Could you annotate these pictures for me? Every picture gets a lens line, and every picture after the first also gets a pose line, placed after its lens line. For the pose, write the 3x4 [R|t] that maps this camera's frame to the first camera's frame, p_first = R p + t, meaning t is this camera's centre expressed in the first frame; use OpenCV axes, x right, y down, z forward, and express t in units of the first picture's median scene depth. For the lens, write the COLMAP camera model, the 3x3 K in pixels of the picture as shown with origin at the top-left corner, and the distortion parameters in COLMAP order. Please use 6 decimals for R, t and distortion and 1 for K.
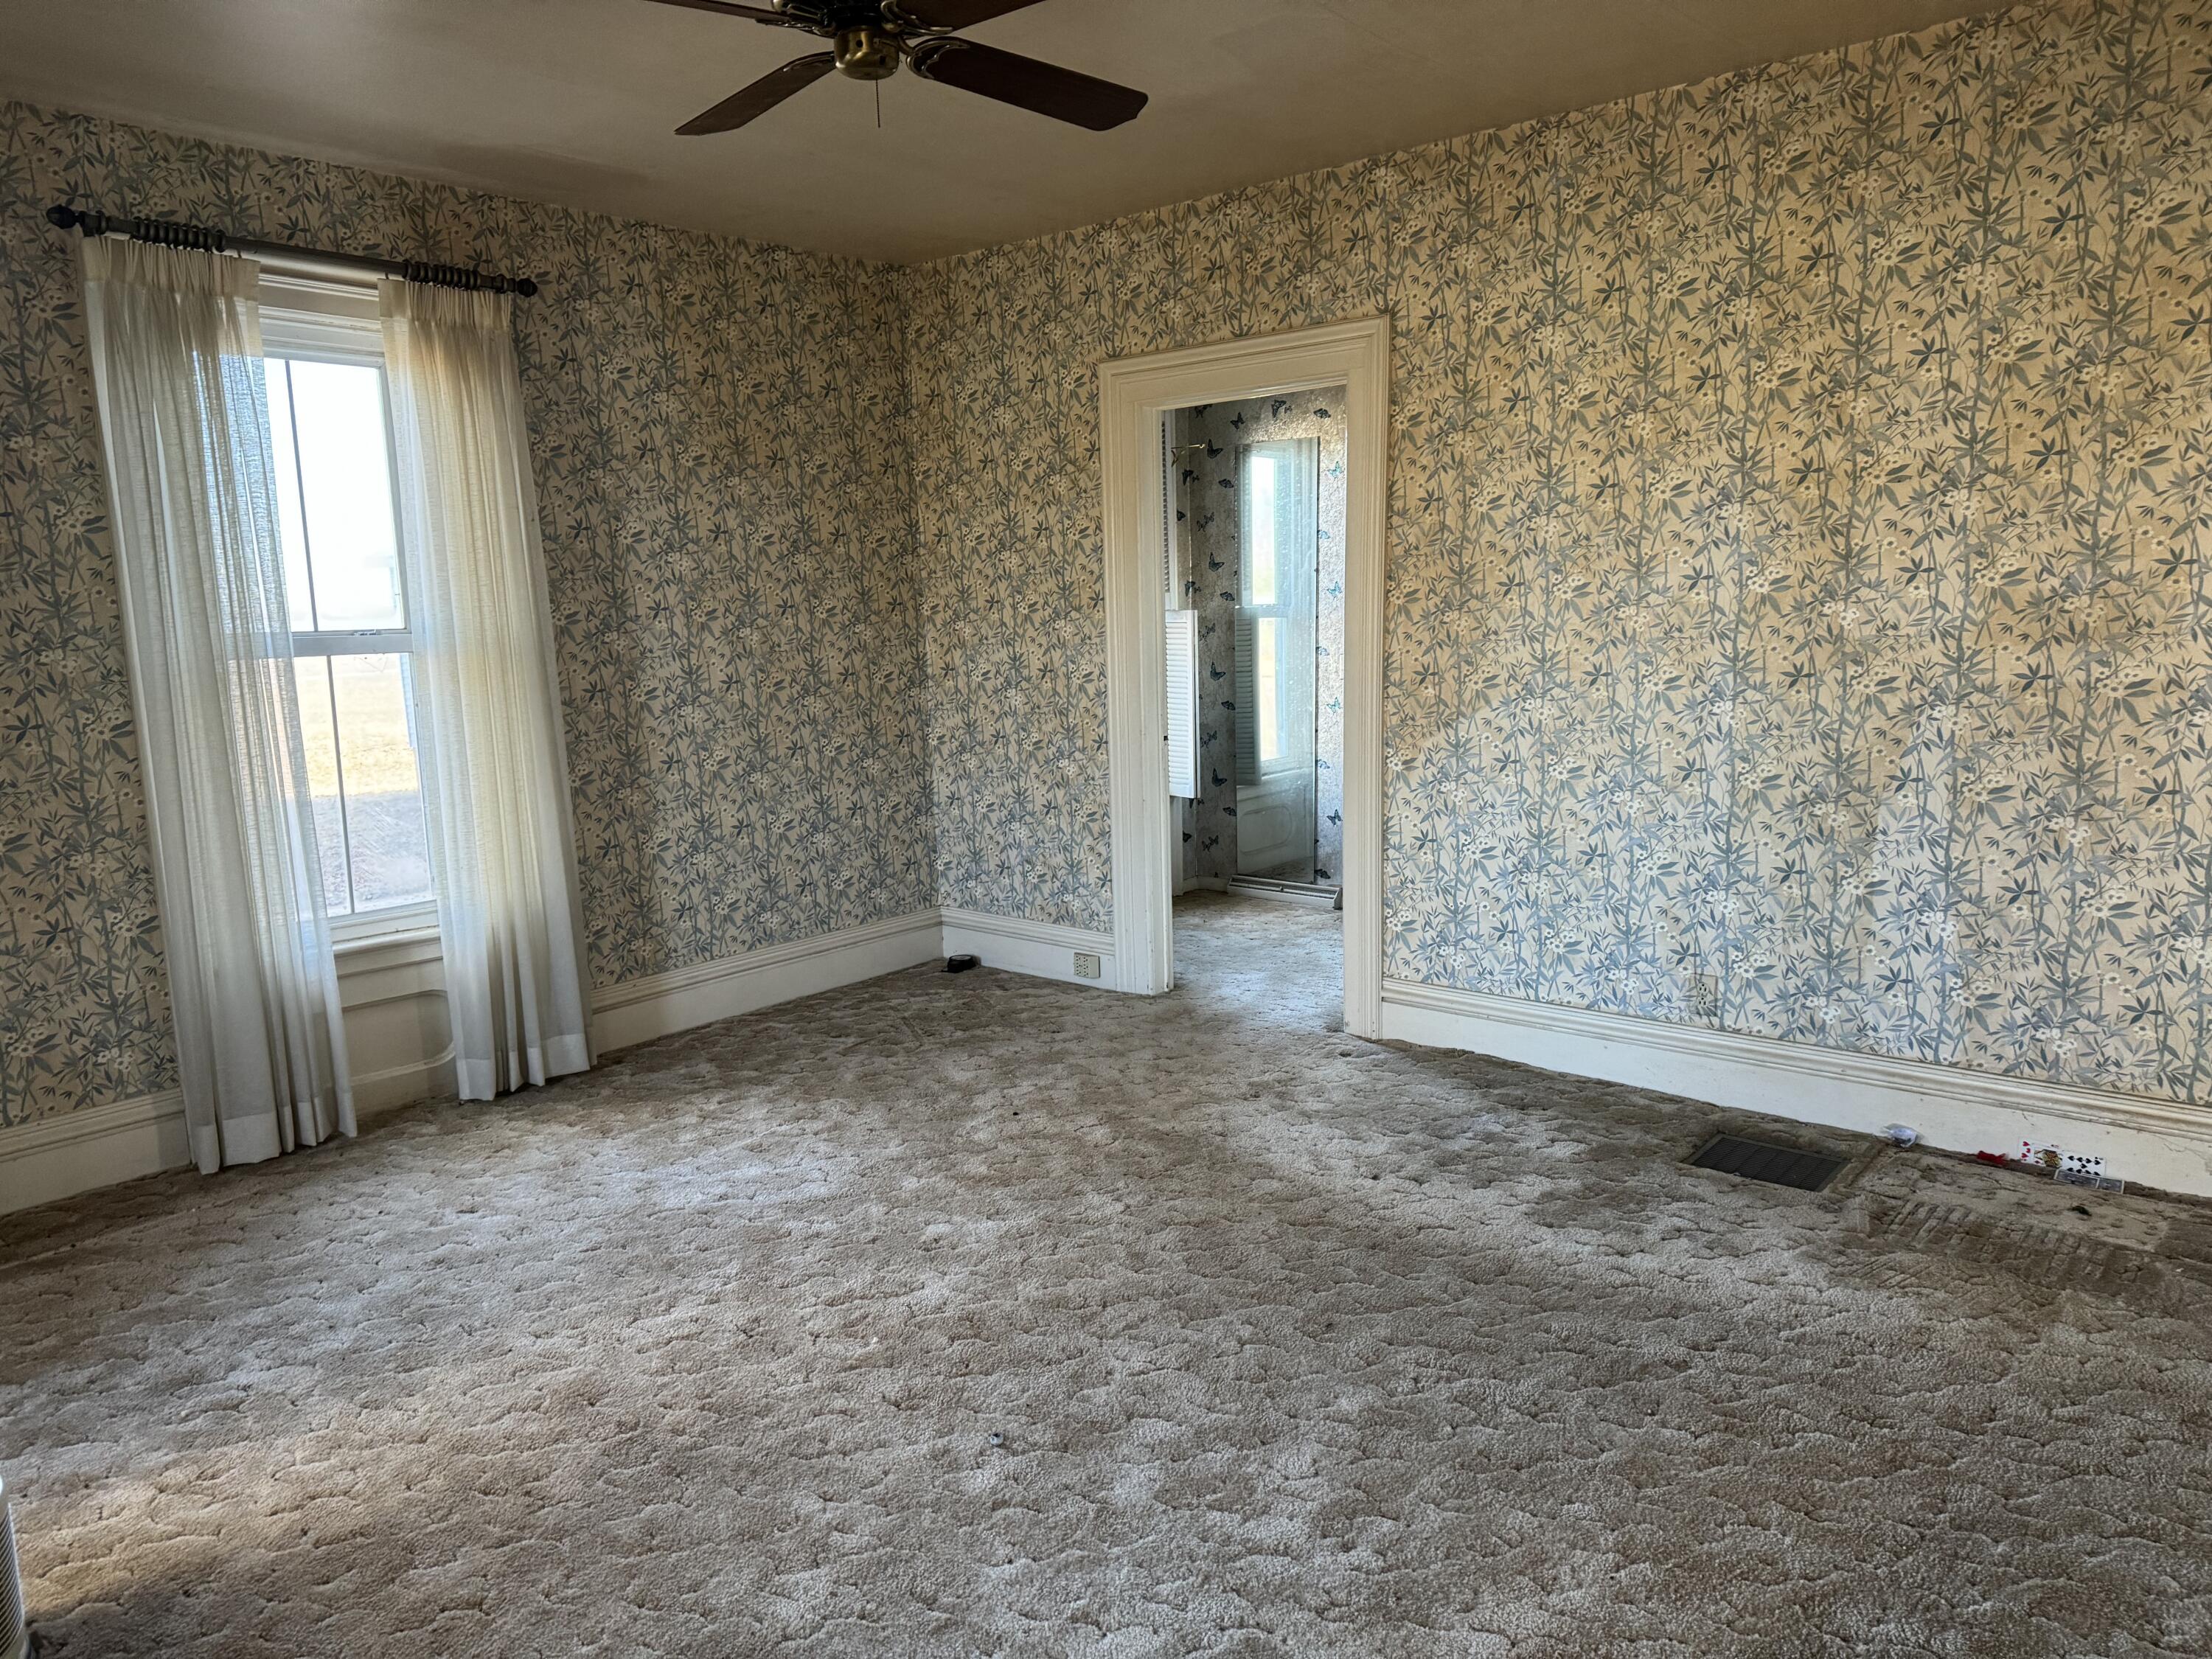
lens RADIAL K [[1591.4, 0, 1106.0], [0, 1591.4, 829.5], [0, 0, 1]] dist [0.152224, -0.223830]
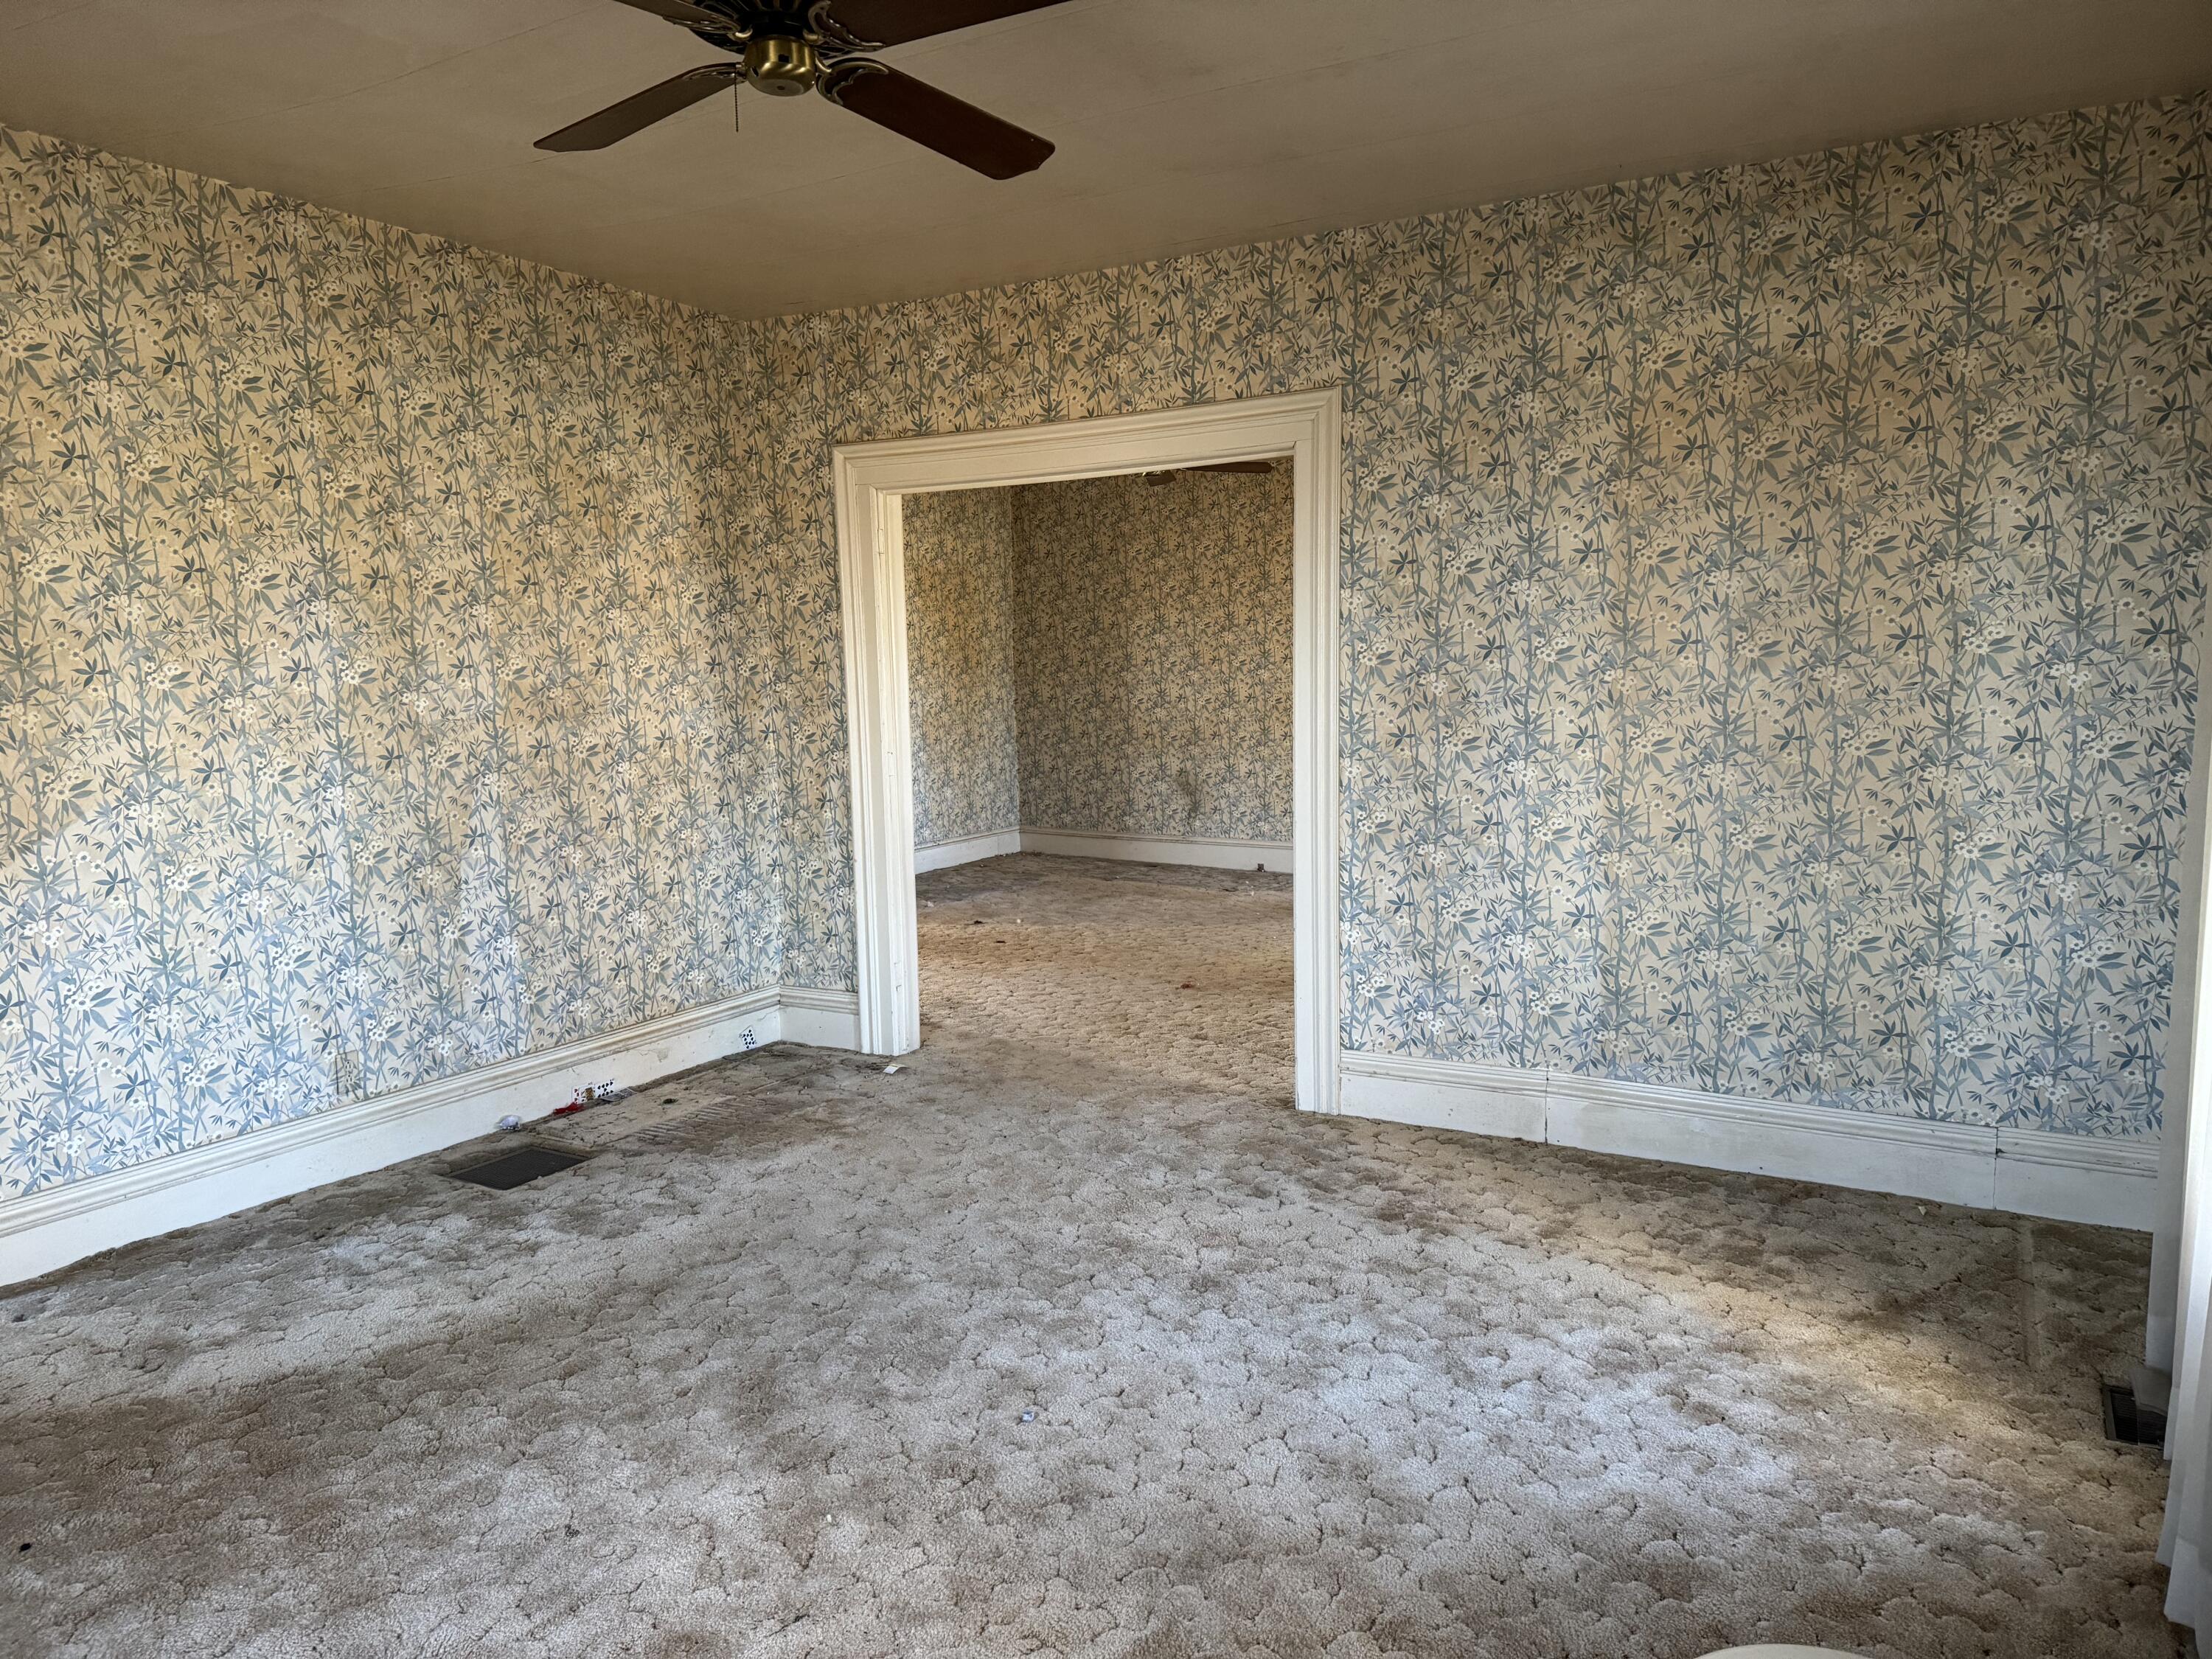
lens RADIAL K [[1591.4, 0, 1106.0], [0, 1591.4, 829.5], [0, 0, 1]] dist [0.152224, -0.223830]
pose [[-0.208578, -0.073948, 0.975206, -0.758812], [0.163338, 0.980499, 0.109284, -0.086881], [-0.964270, 0.182082, -0.192432, 0.737970]]
